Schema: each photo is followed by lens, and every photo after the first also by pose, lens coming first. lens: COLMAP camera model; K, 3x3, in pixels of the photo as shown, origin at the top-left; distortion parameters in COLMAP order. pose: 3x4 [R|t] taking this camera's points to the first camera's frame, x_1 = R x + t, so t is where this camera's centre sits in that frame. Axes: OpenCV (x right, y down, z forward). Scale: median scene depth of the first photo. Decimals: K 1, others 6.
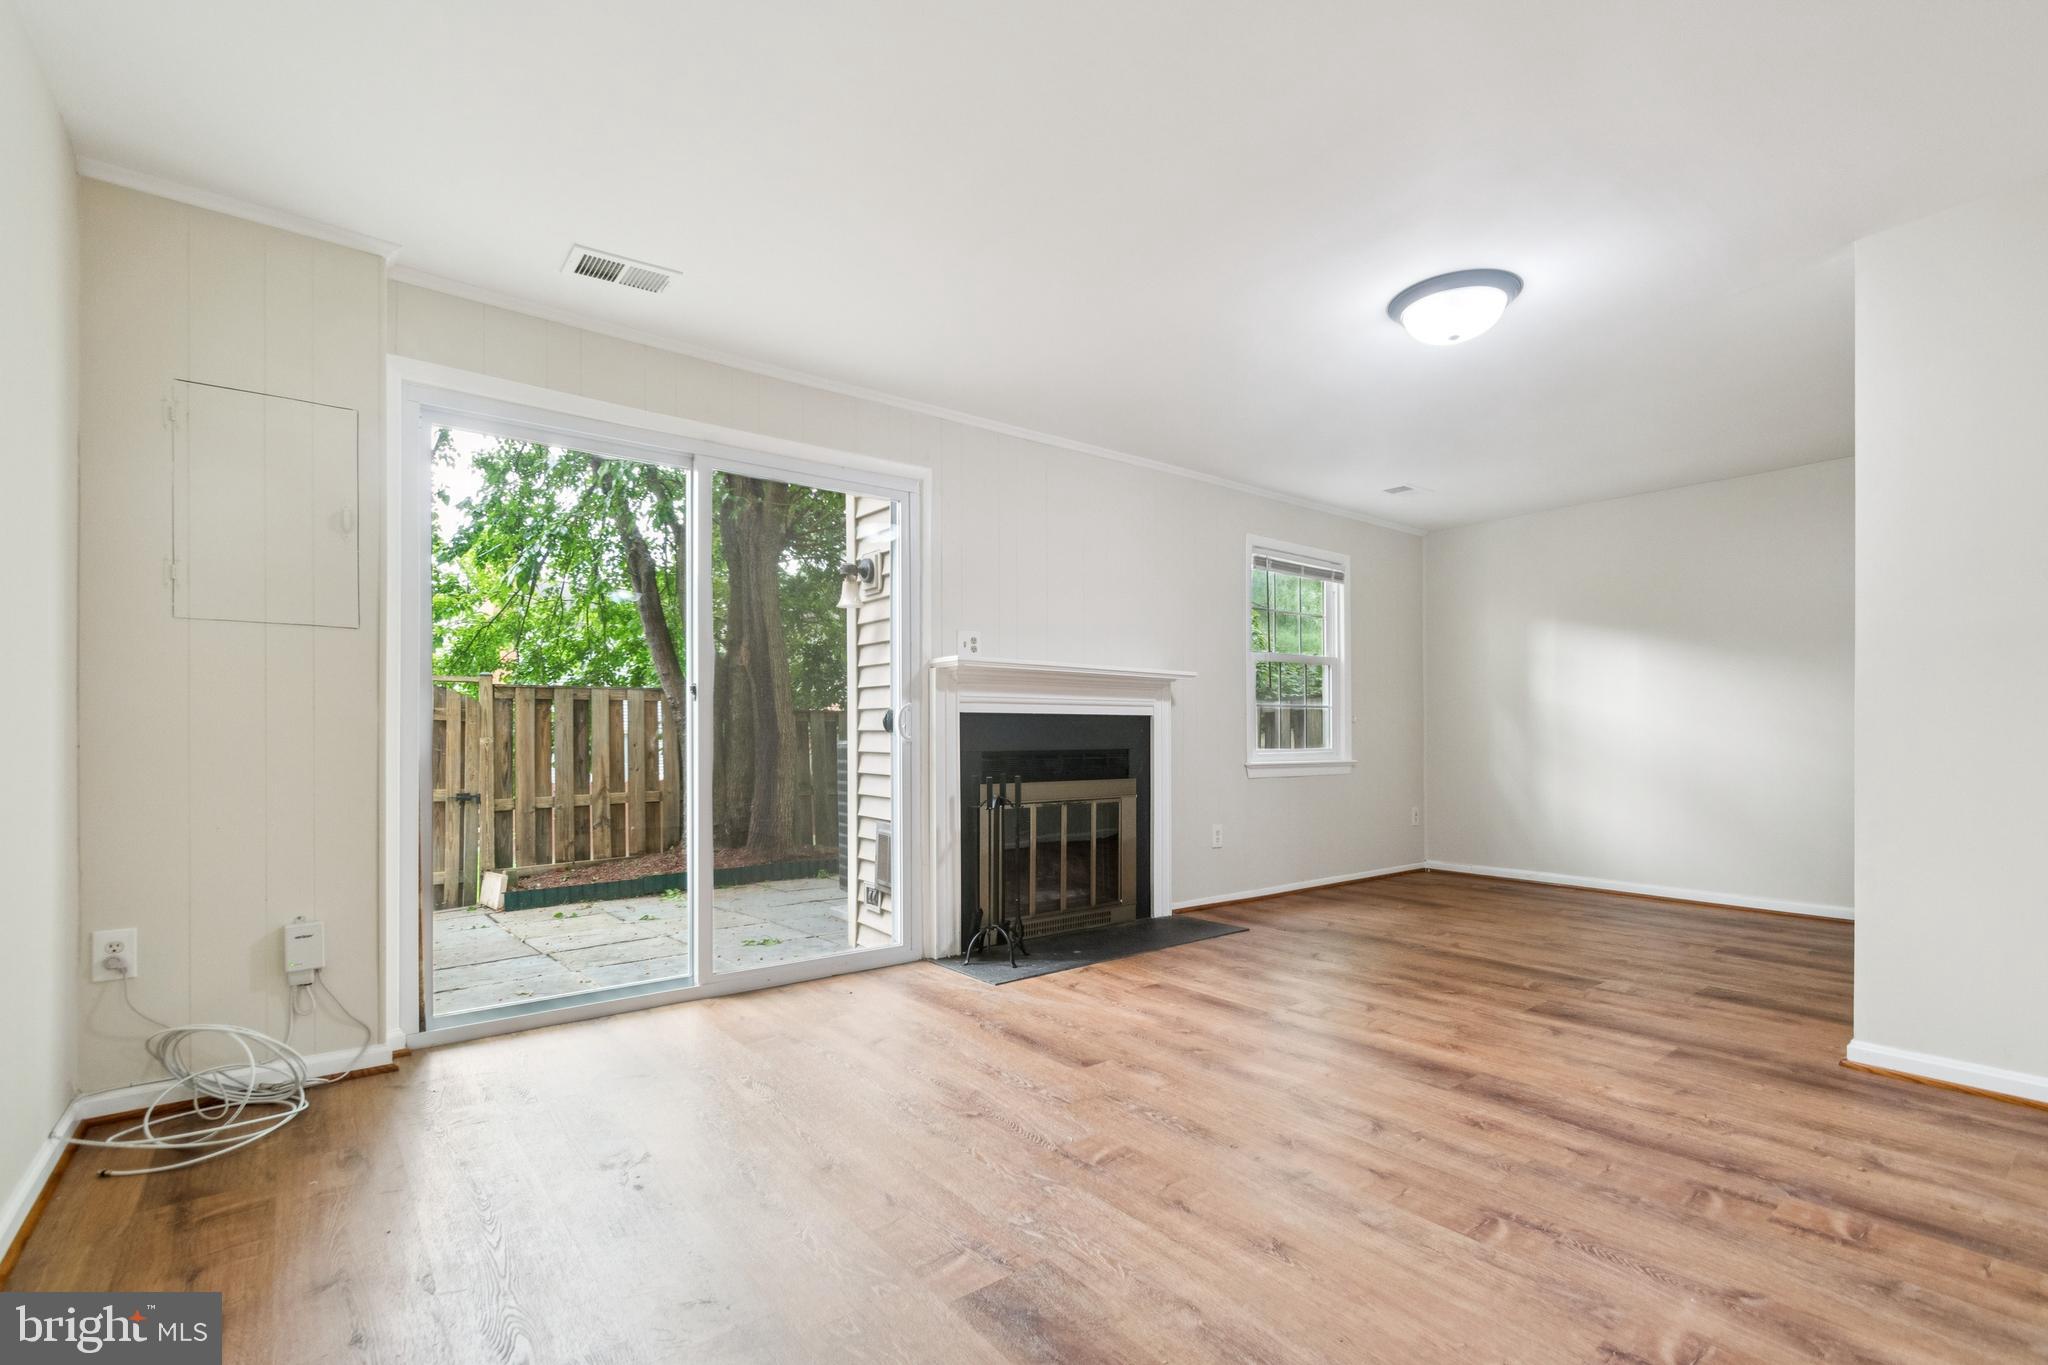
lens RADIAL K [[933.5, 0, 1017.5], [0, 933.5, 719.0], [0, 0, 1]] dist [0.007424, -0.005614]
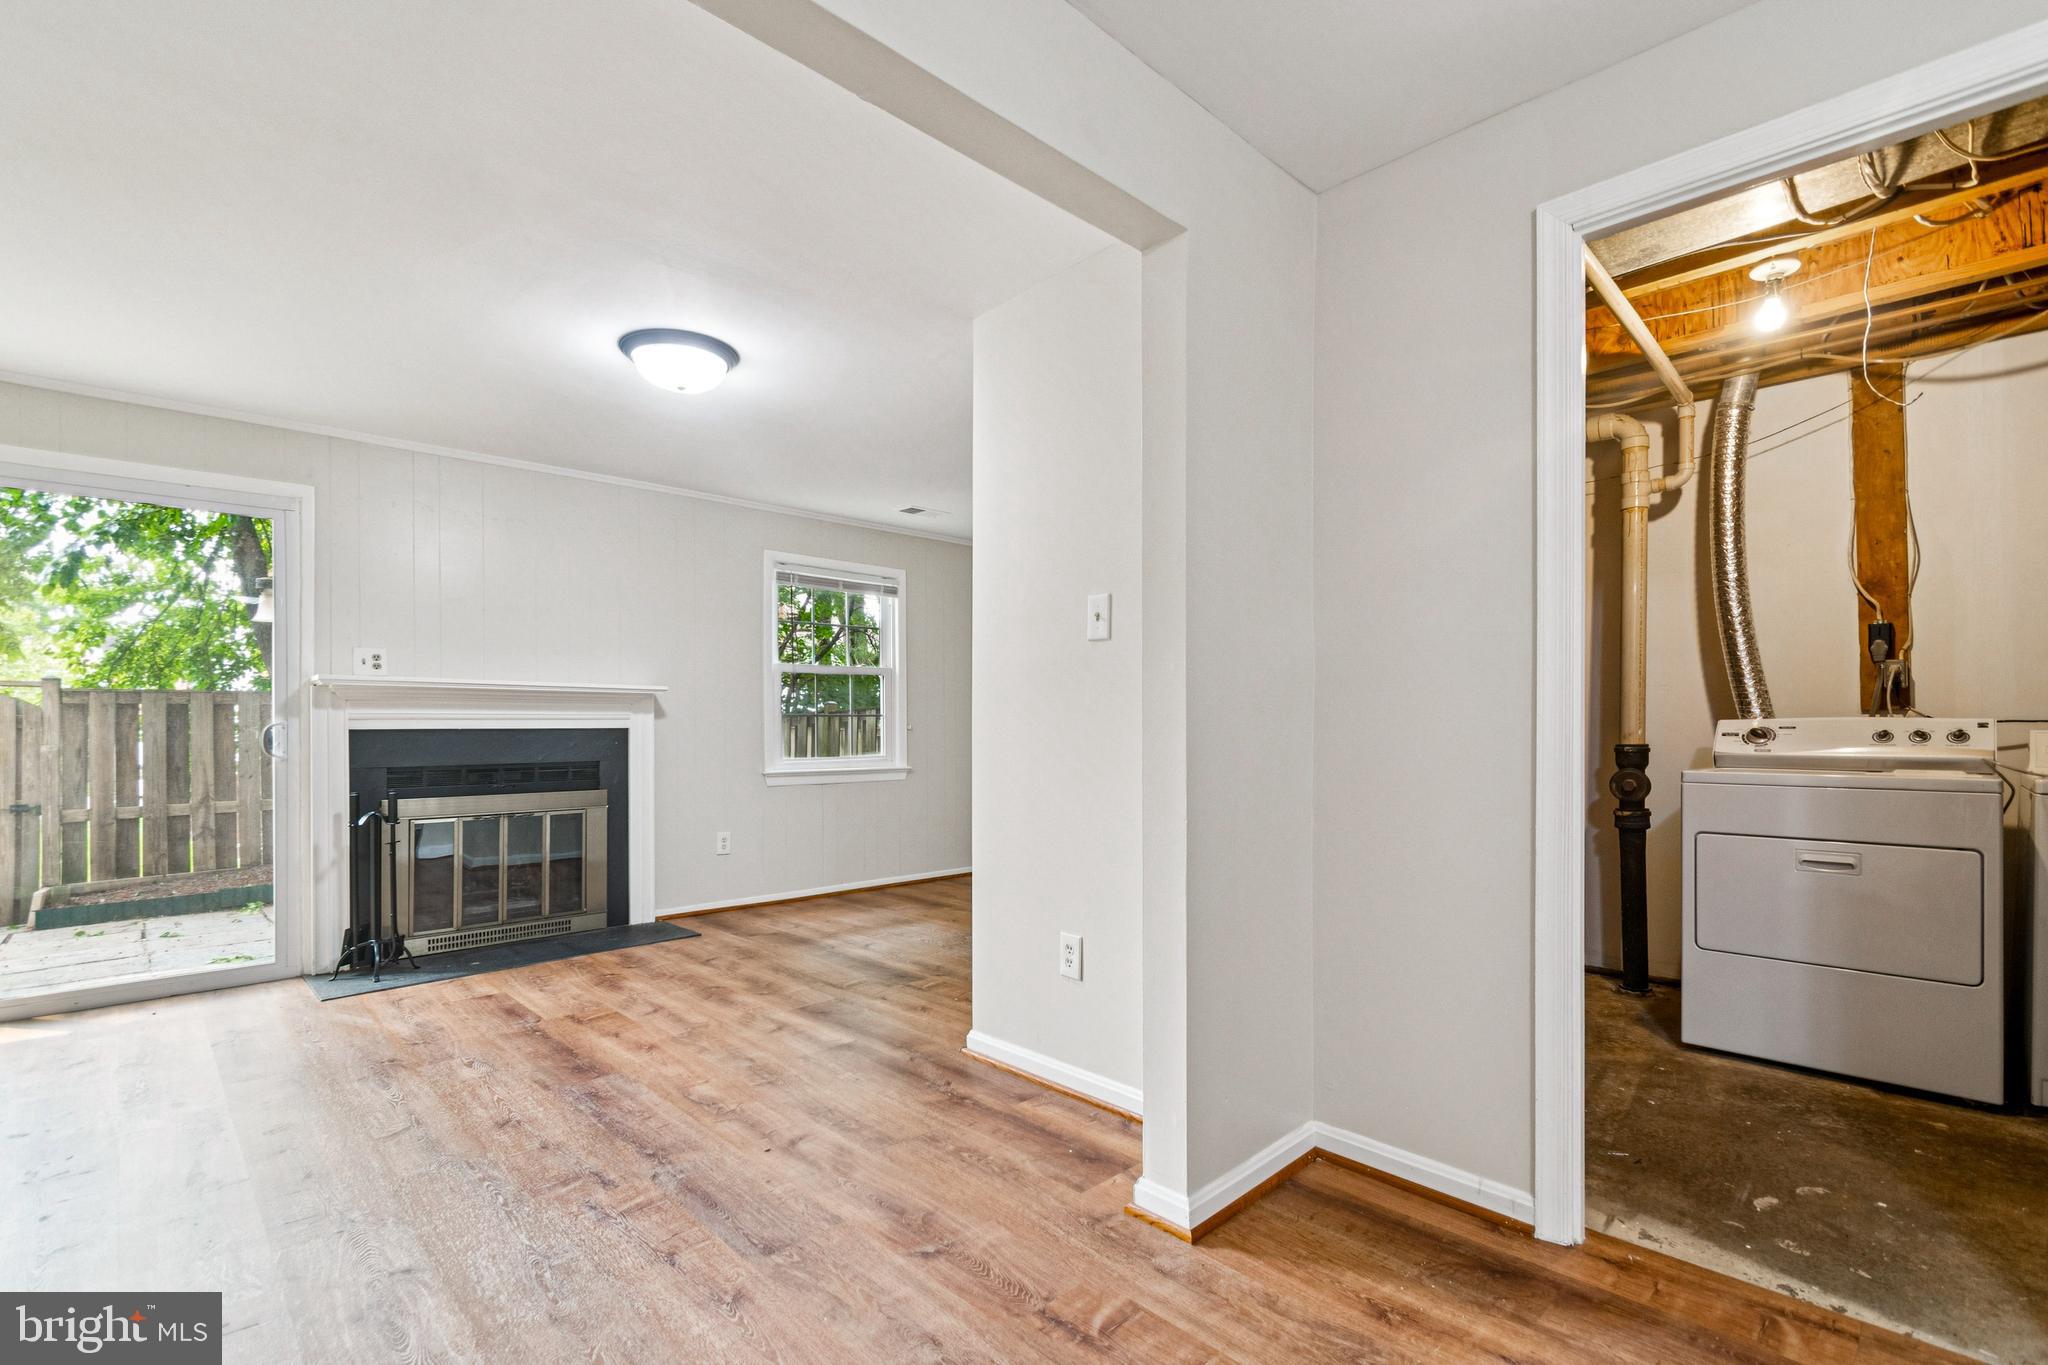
lens RADIAL K [[933.5, 0, 1006.4], [0, 933.5, 723.0], [0, 0, 1]] dist [0.007424, -0.005614]
pose [[0.993973, -0.001431, 0.109613, 0.542304], [0.000021, 0.999917, 0.012860, -0.027864], [-0.109623, -0.012781, 0.993891, -0.081607]]
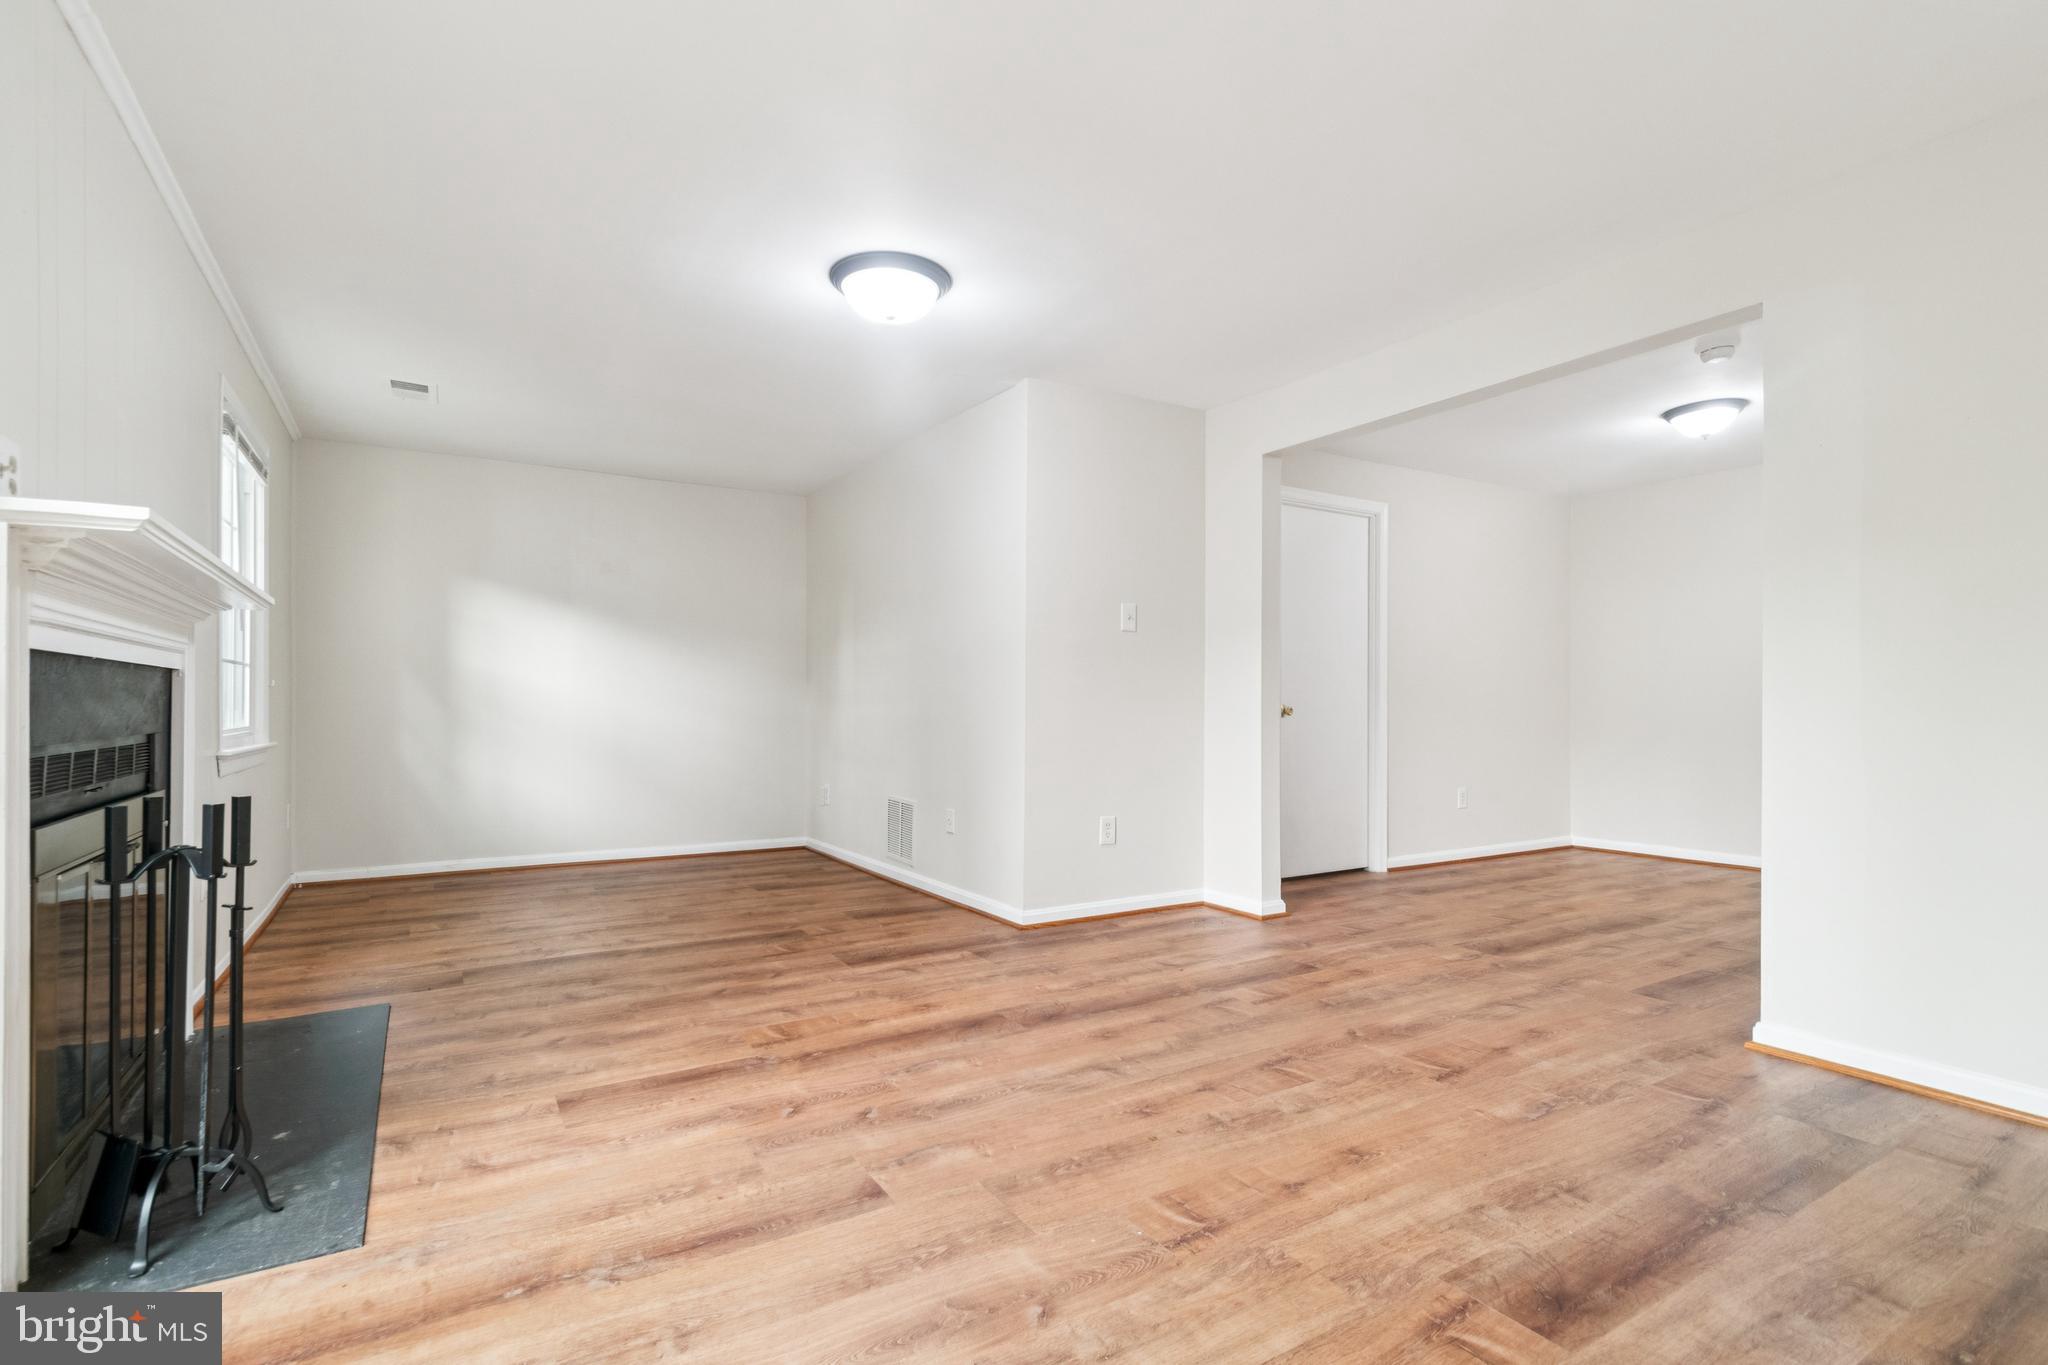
lens RADIAL K [[933.5, 0, 1010.9], [0, 933.5, 703.8], [0, 0, 1]] dist [0.007424, -0.005614]
pose [[0.126672, 0.002377, 0.991942, -0.399654], [-0.017733, 0.999843, -0.000131, 0.007488], [-0.991786, -0.017574, 0.126695, 0.557069]]
